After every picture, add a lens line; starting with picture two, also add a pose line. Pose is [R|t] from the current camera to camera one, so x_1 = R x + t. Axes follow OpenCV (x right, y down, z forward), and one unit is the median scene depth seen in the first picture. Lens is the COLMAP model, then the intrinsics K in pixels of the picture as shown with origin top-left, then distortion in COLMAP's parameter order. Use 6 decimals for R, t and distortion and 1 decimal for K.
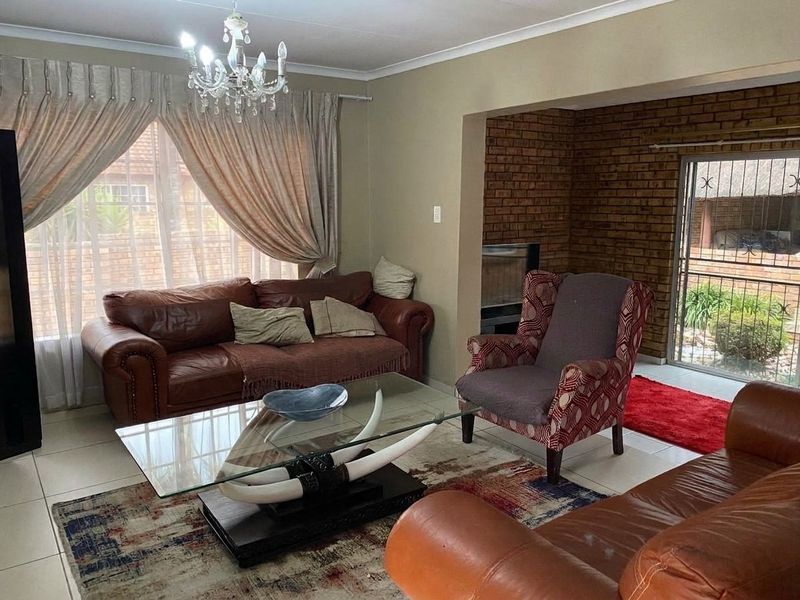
lens RADIAL K [[616.1, 0, 408.6], [0, 616.1, 294.8], [0, 0, 1]] dist [0.058699, -0.084842]
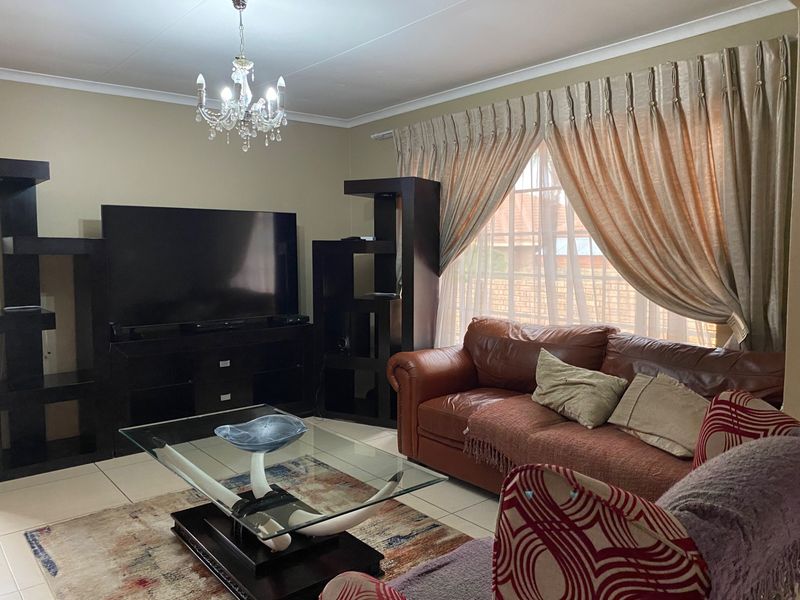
lens RADIAL K [[616.1, 0, 408.6], [0, 616.1, 294.8], [0, 0, 1]] dist [0.058699, -0.084842]
pose [[0.148273, 0.103137, -0.983554, 0.521465], [-0.165884, 0.983050, 0.078077, -0.098797], [0.974935, 0.151580, 0.162868, 0.681473]]
